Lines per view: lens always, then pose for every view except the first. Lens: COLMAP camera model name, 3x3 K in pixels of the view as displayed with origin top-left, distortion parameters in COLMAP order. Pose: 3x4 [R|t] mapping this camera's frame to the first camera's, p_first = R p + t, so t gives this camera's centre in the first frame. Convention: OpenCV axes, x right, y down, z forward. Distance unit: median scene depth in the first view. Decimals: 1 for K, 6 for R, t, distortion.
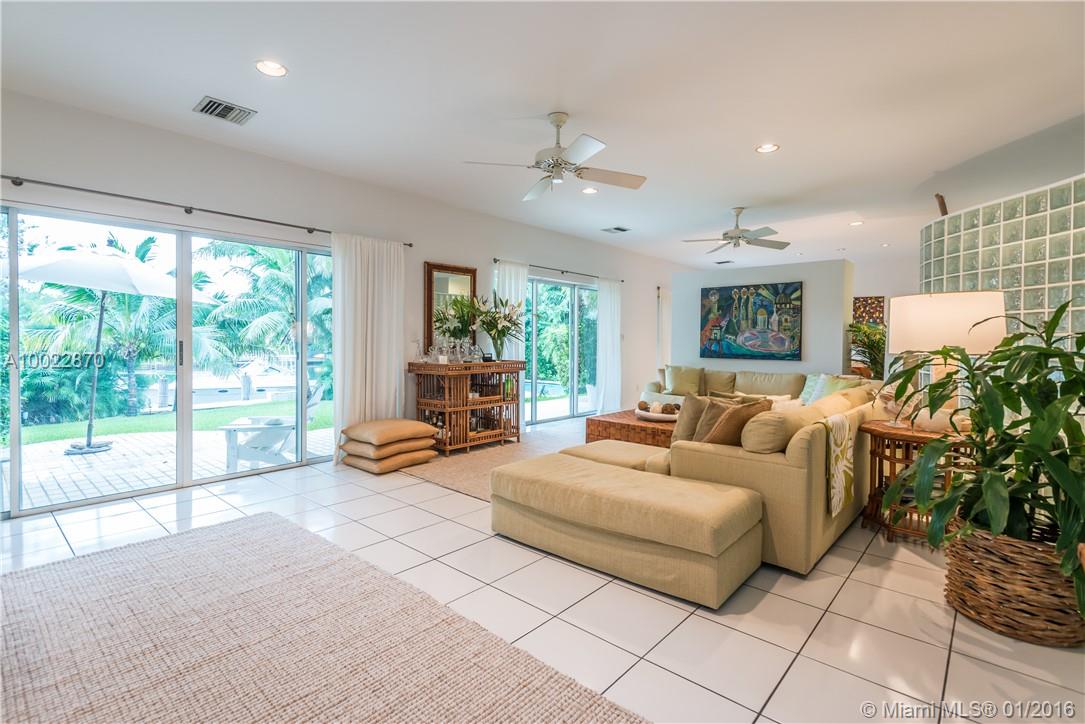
lens RADIAL K [[504.2, 0, 540.9], [0, 504.2, 353.4], [0, 0, 1]] dist [0.001449, -0.001543]
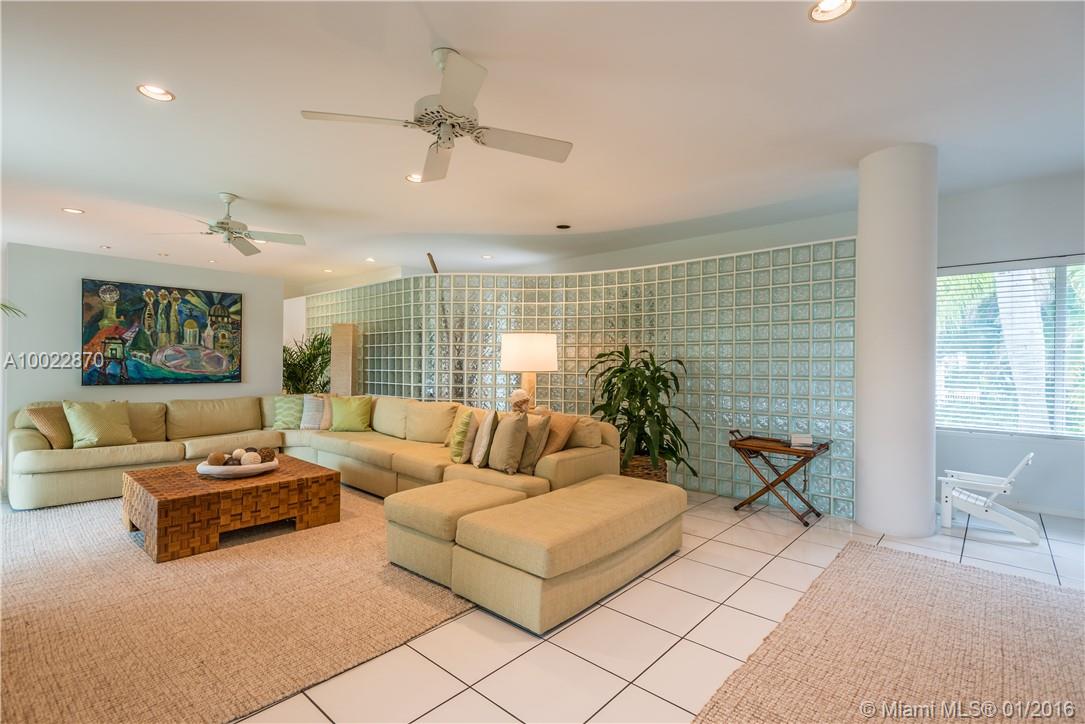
lens RADIAL K [[504.2, 0, 540.7], [0, 504.2, 362.5], [0, 0, 1]] dist [0.001449, -0.001543]
pose [[-0.000123, -0.002134, 0.999998, -0.357102], [0.021066, 0.999776, 0.002136, -0.011328], [-0.999778, 0.021066, -0.000078, 0.449484]]
